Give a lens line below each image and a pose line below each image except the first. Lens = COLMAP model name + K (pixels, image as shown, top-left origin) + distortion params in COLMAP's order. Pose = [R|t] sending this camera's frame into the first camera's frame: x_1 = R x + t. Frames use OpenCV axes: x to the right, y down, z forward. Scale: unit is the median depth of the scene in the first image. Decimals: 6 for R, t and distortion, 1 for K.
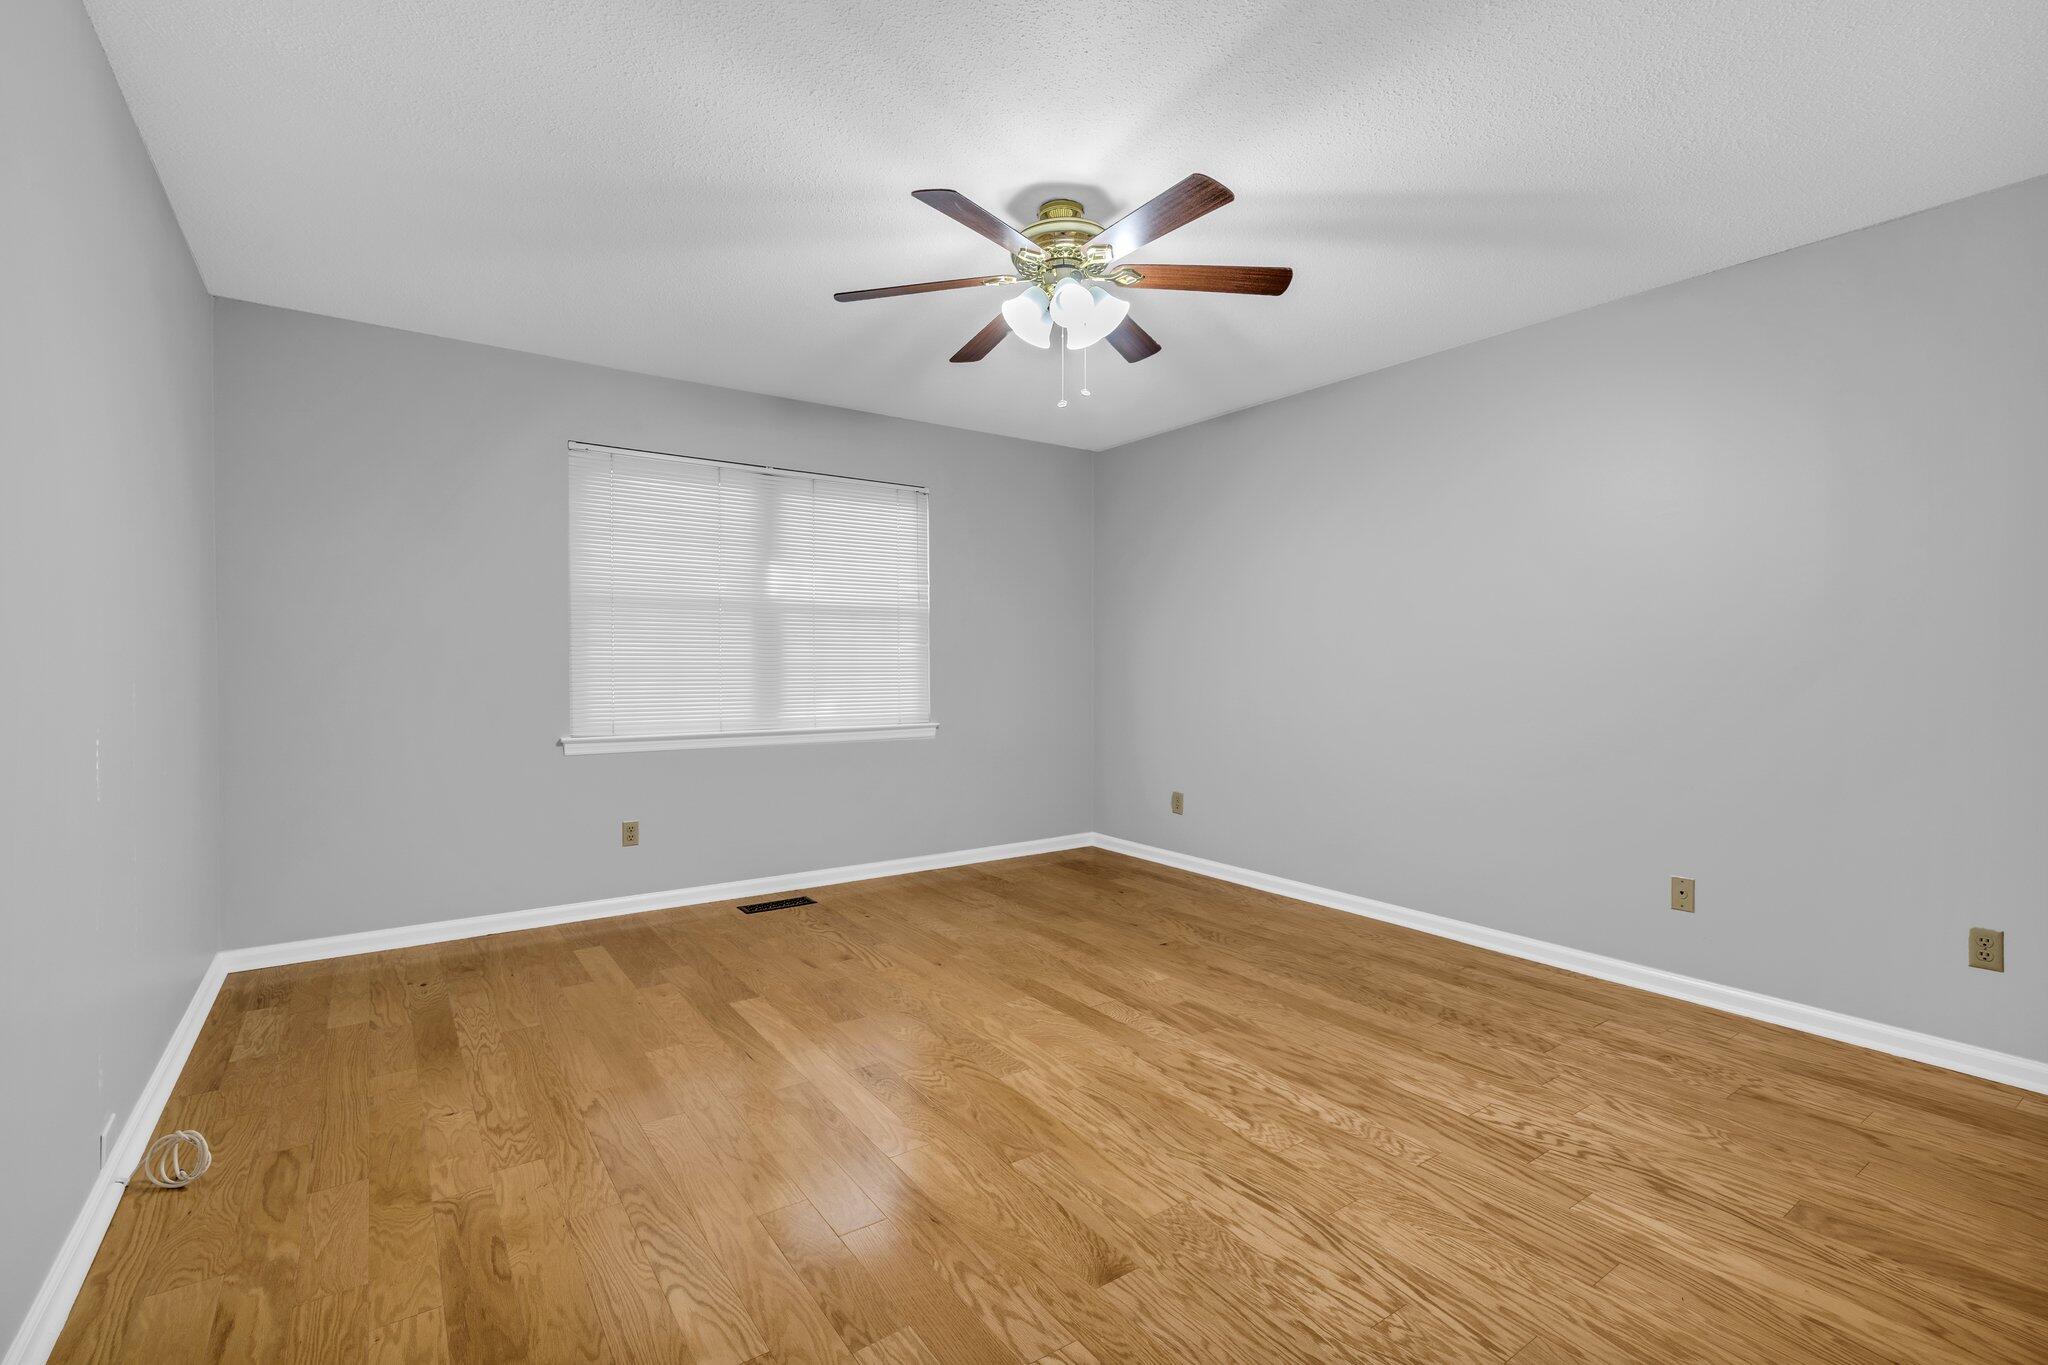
lens RADIAL K [[922.0, 0, 1026.1], [0, 922.0, 657.7], [0, 0, 1]] dist [0.001452, -0.000231]
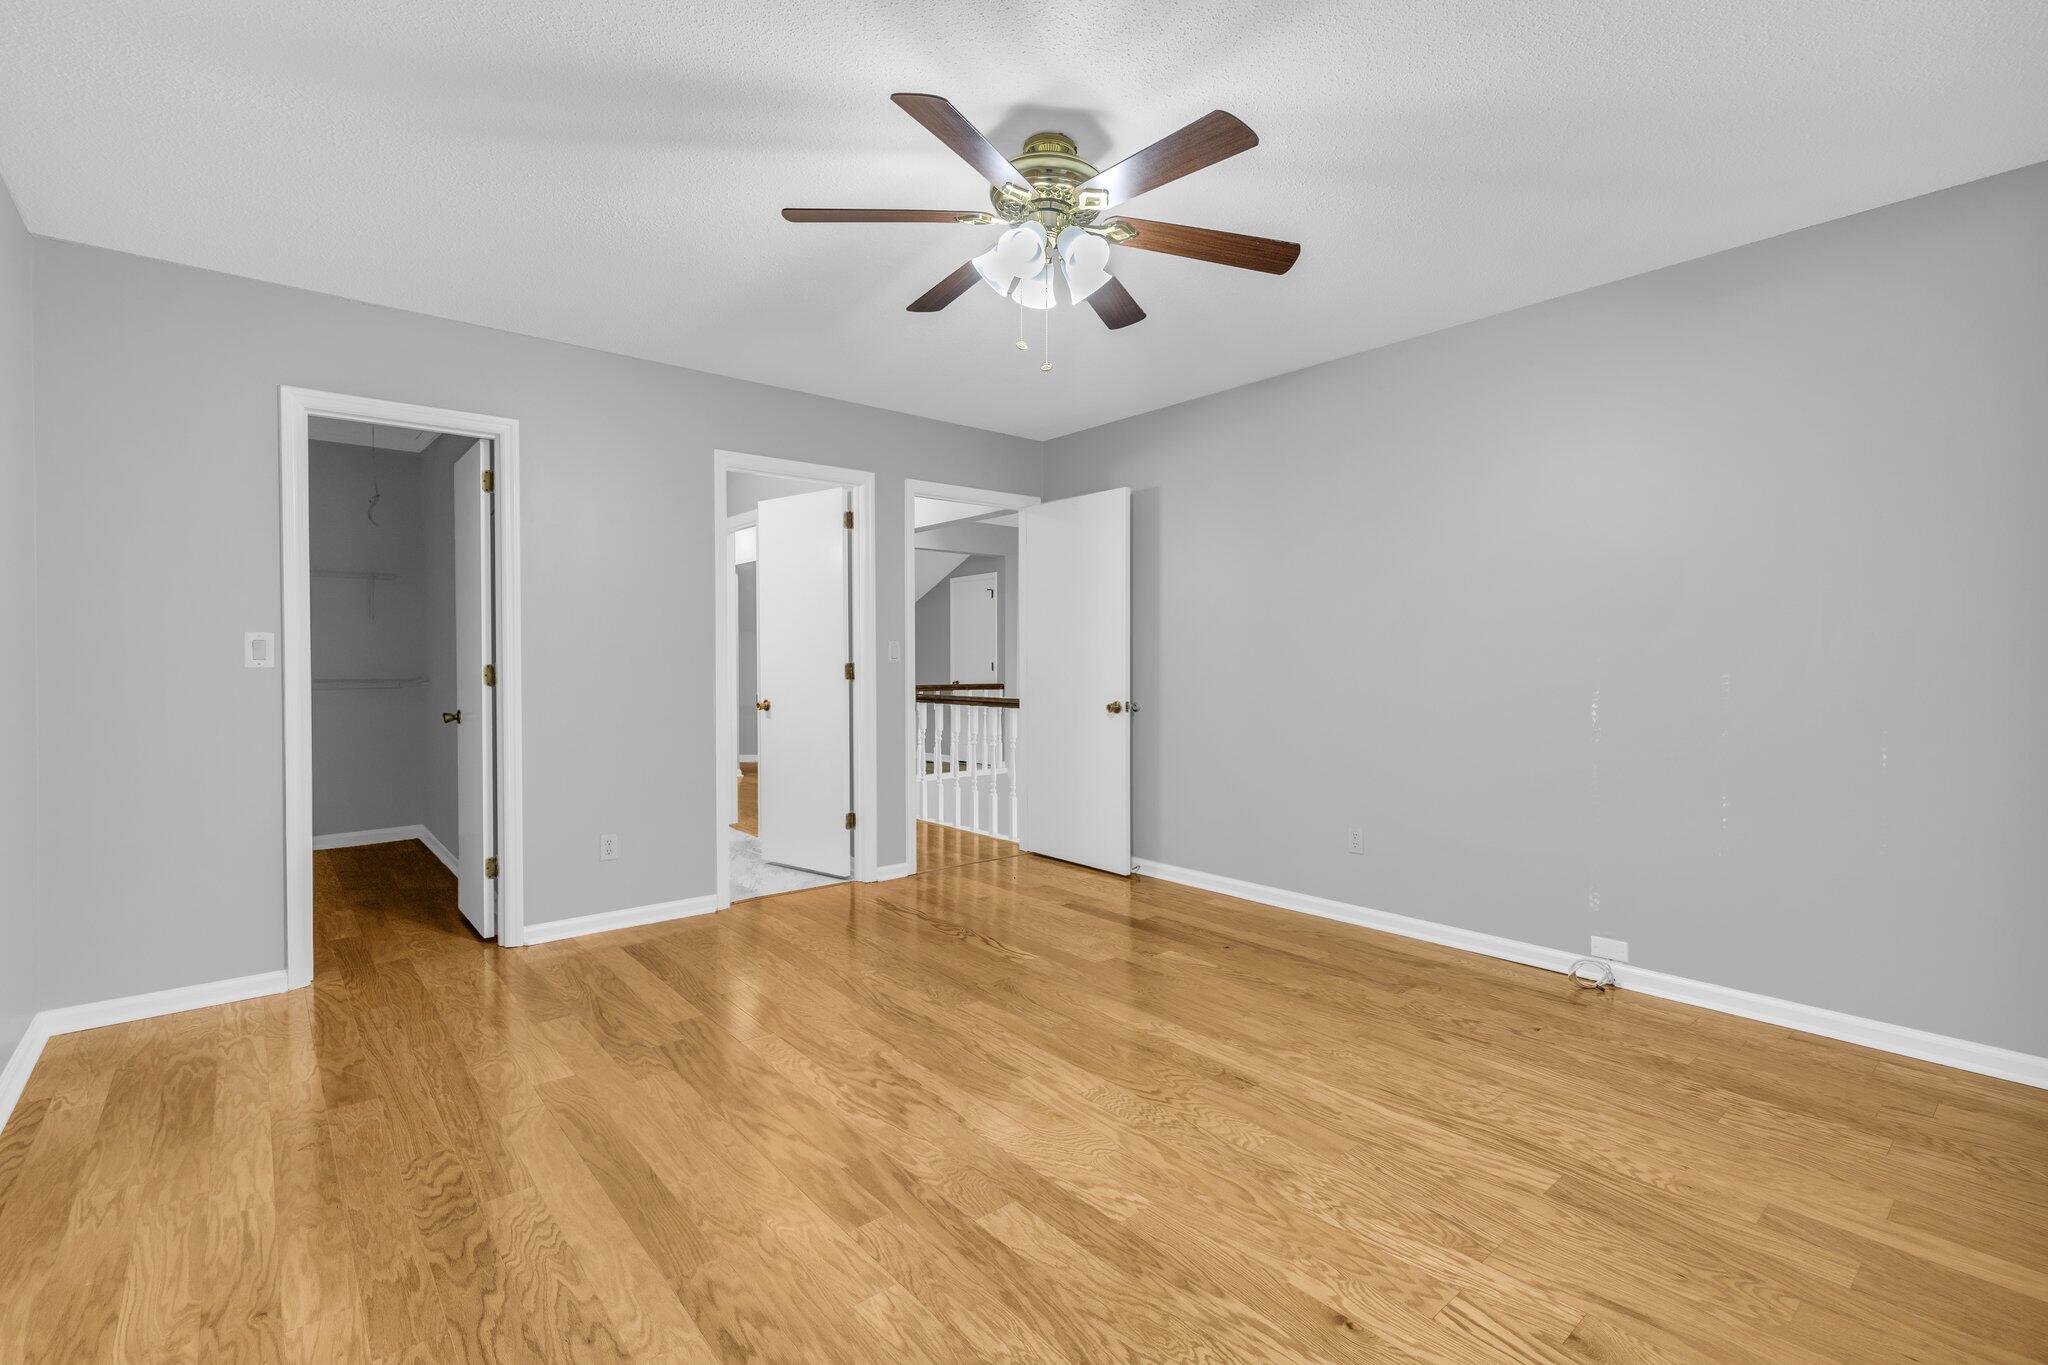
lens RADIAL K [[922.0, 0, 1026.1], [0, 922.0, 657.7], [0, 0, 1]] dist [0.001452, -0.000231]
pose [[-0.996237, 0.001312, -0.086660, 0.140572], [0.001865, 0.999978, -0.006292, 0.008385], [0.086650, -0.006430, -0.996218, 1.953590]]
